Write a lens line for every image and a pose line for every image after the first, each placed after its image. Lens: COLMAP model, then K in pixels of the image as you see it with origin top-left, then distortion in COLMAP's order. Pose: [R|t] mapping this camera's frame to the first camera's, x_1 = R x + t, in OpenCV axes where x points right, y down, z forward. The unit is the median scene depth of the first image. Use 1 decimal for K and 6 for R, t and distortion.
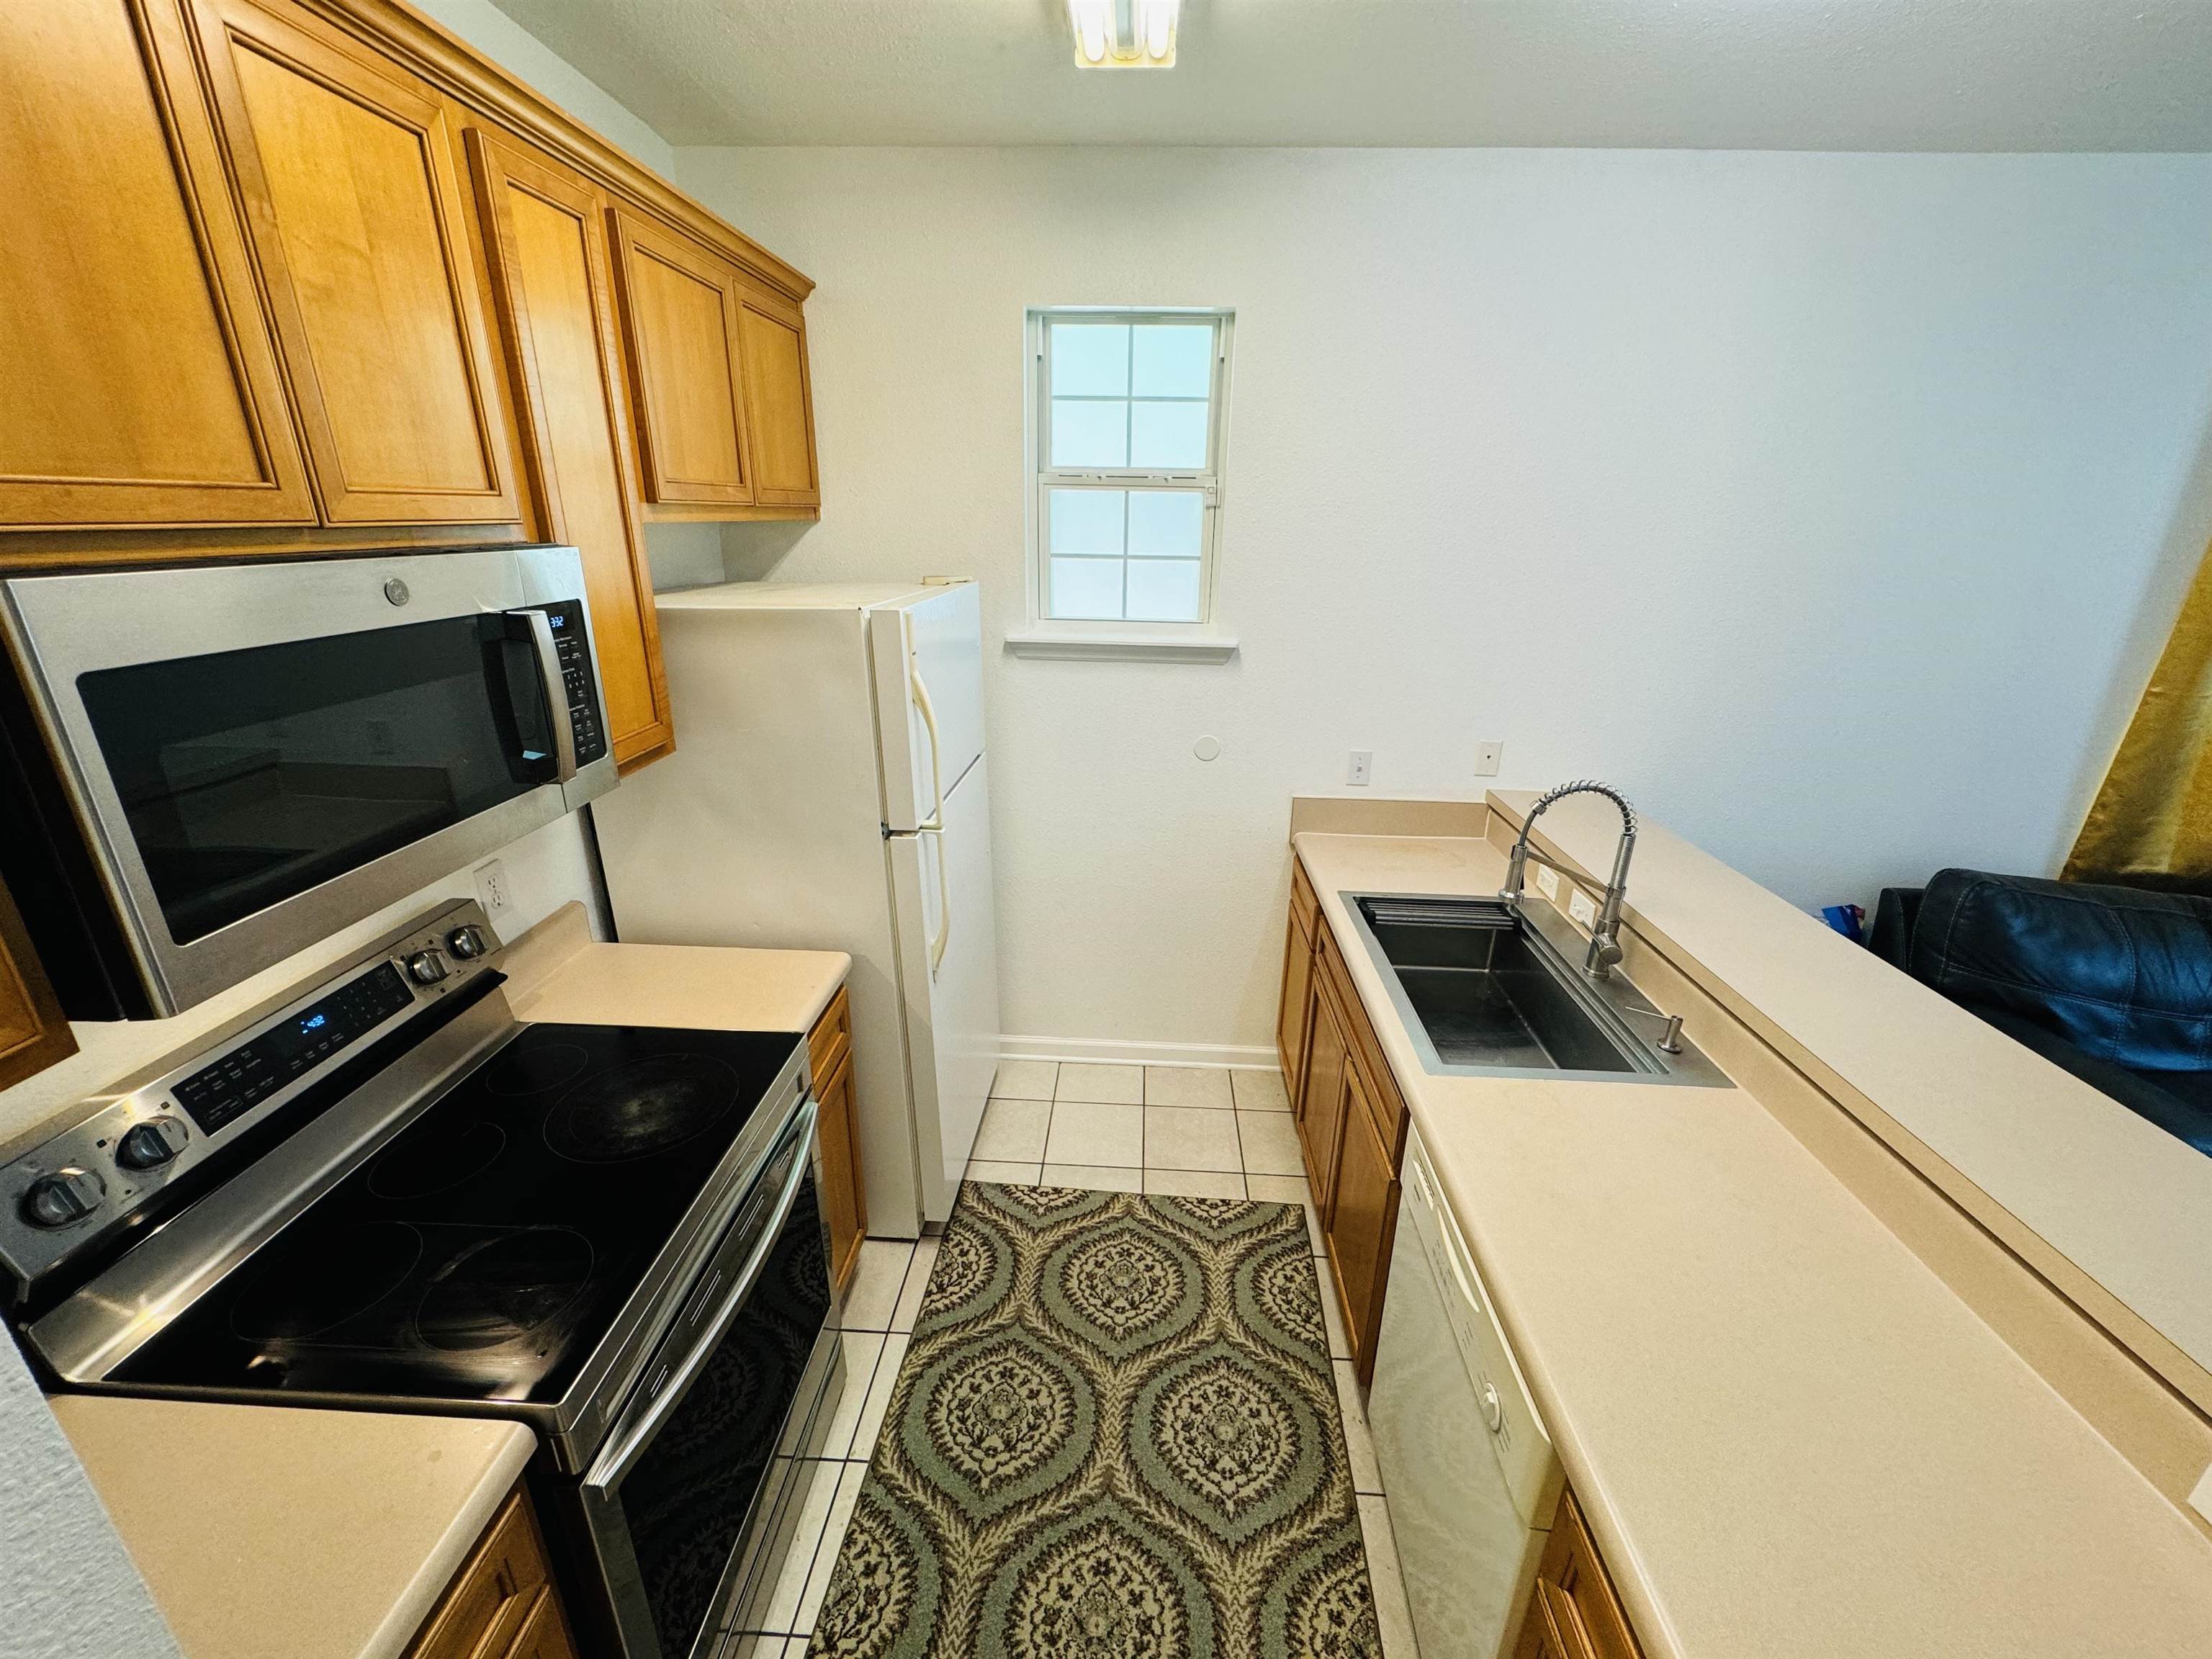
lens RADIAL K [[869.0, 0, 1106.0], [0, 869.0, 829.5], [0, 0, 1]] dist [0.008599, -0.004805]
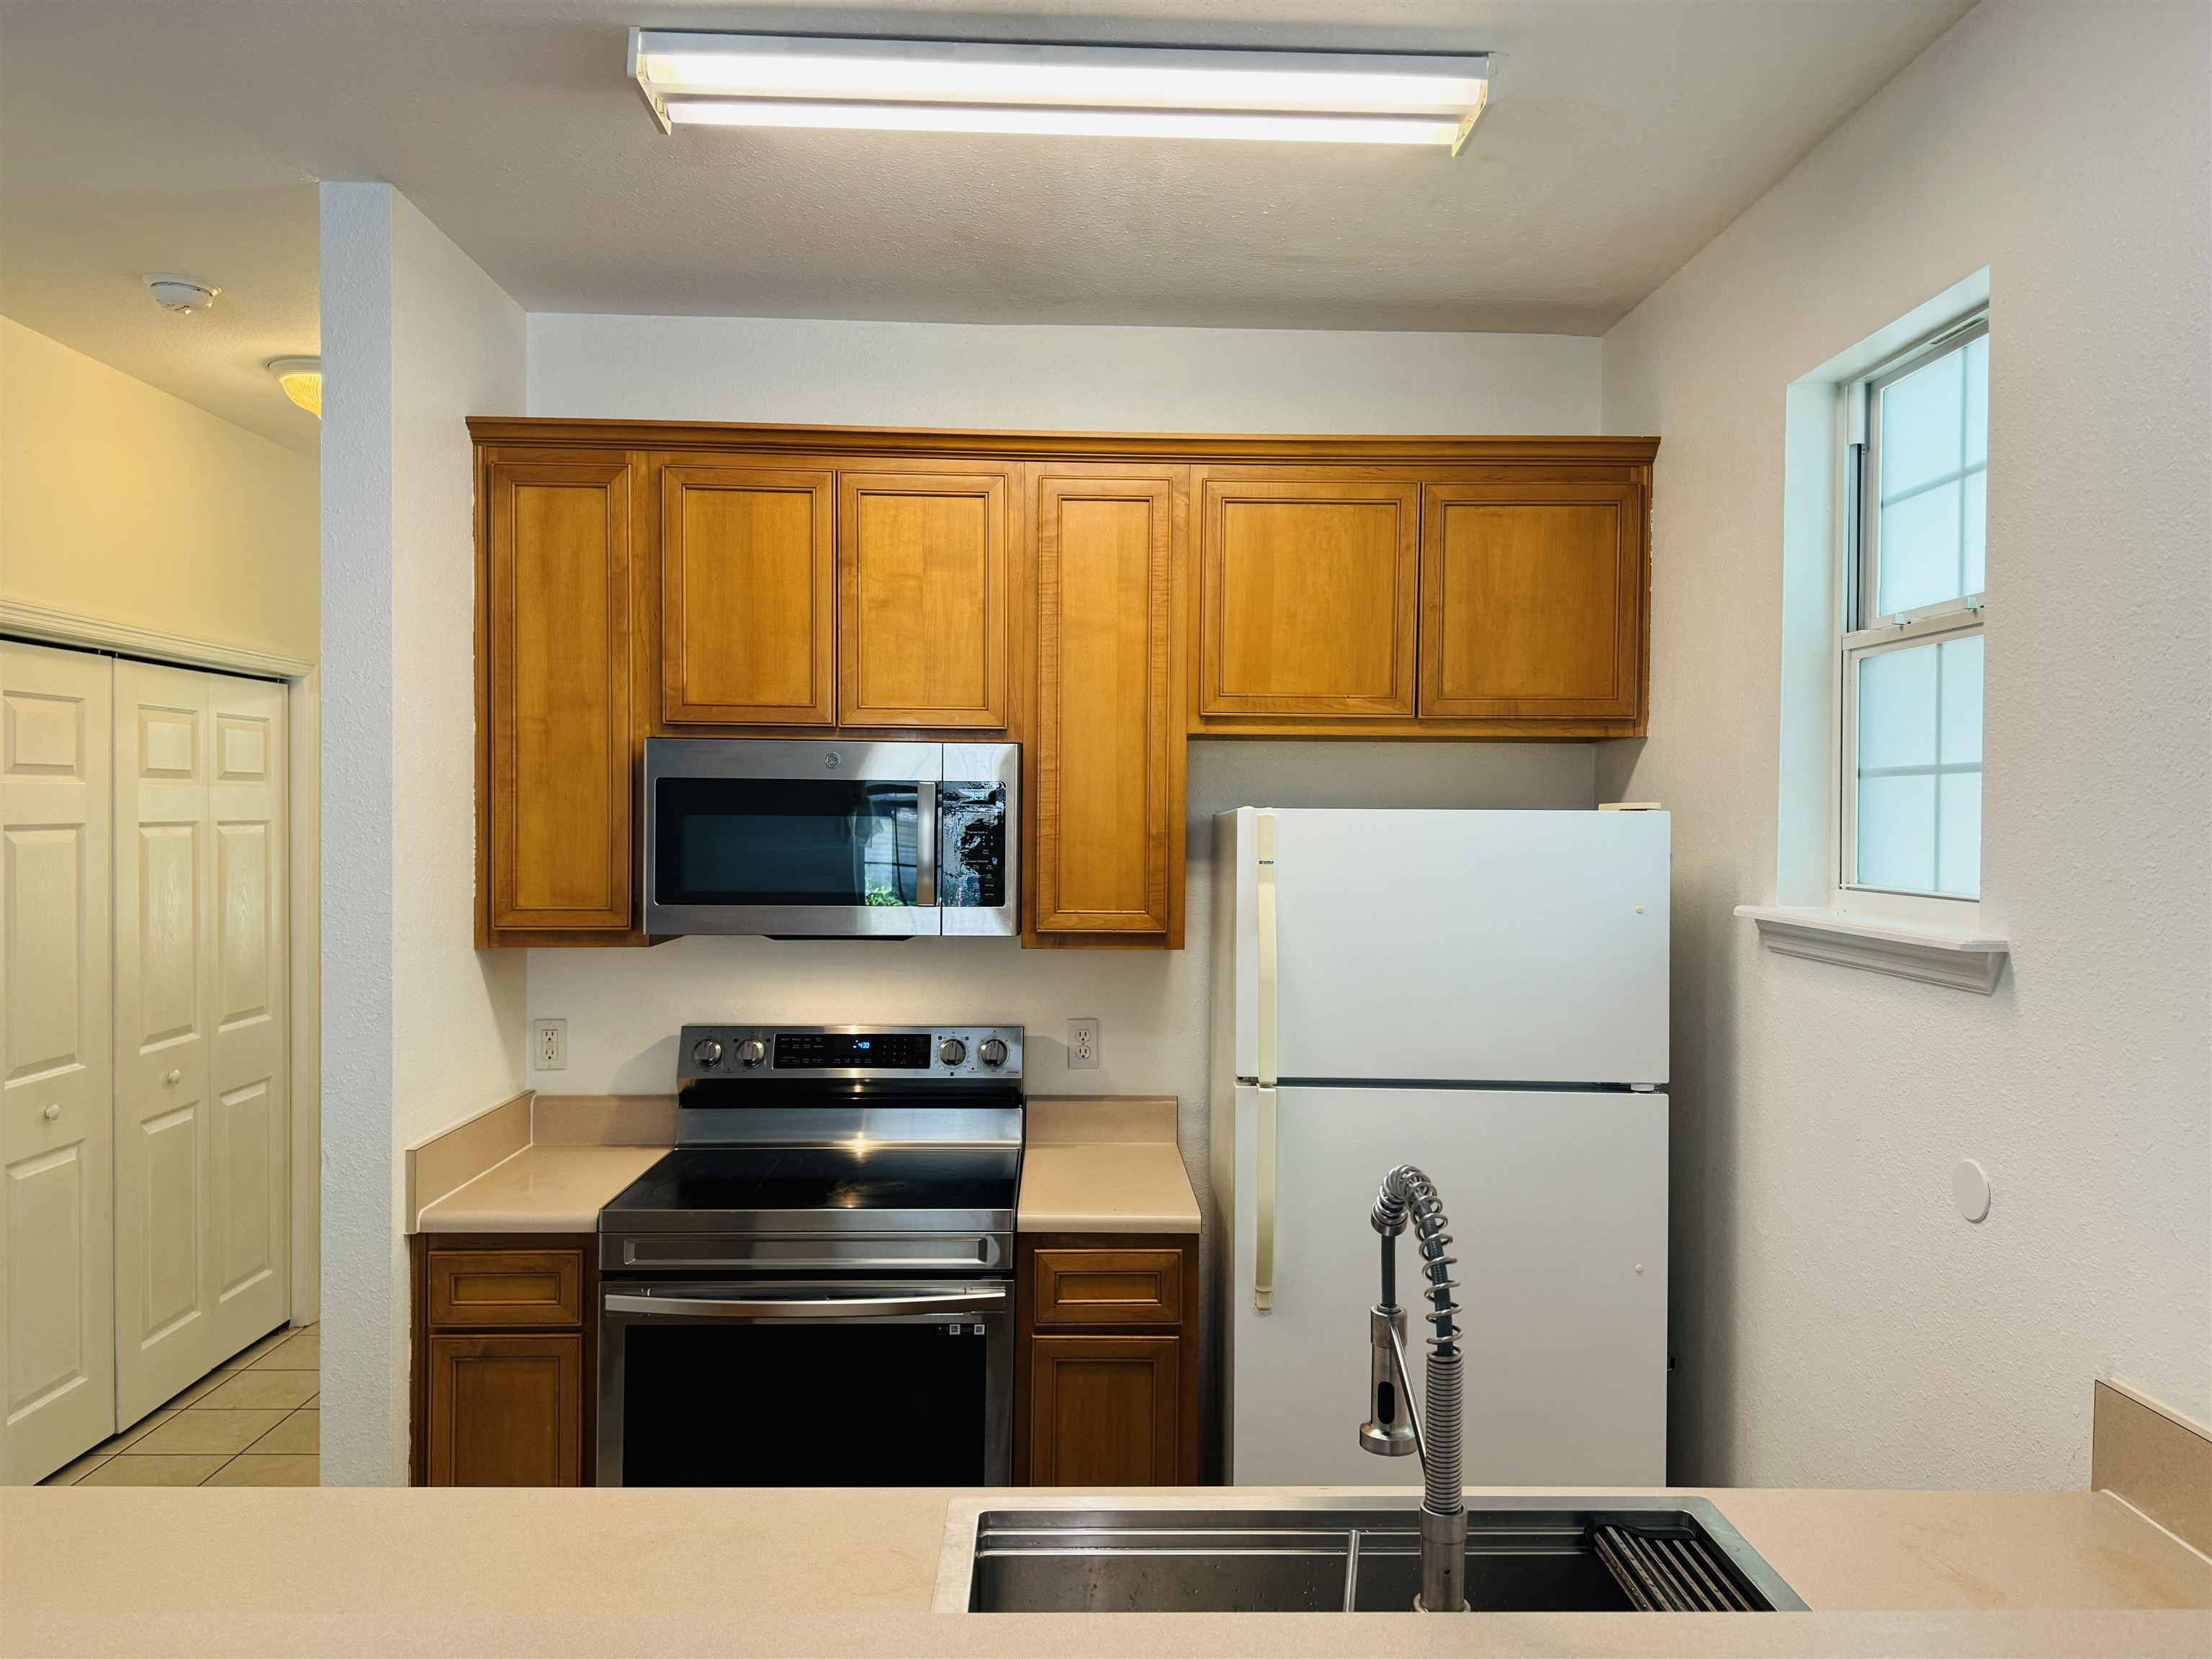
lens RADIAL K [[1536.1, 0, 1109.6], [0, 1536.1, 840.3], [0, 0, 1]] dist [0.159322, -0.294618]
pose [[0.077640, 0.001354, -0.996981, 1.189917], [-0.349614, 0.936534, -0.025954, -0.126575], [0.933671, 0.350573, 0.073186, 0.713863]]
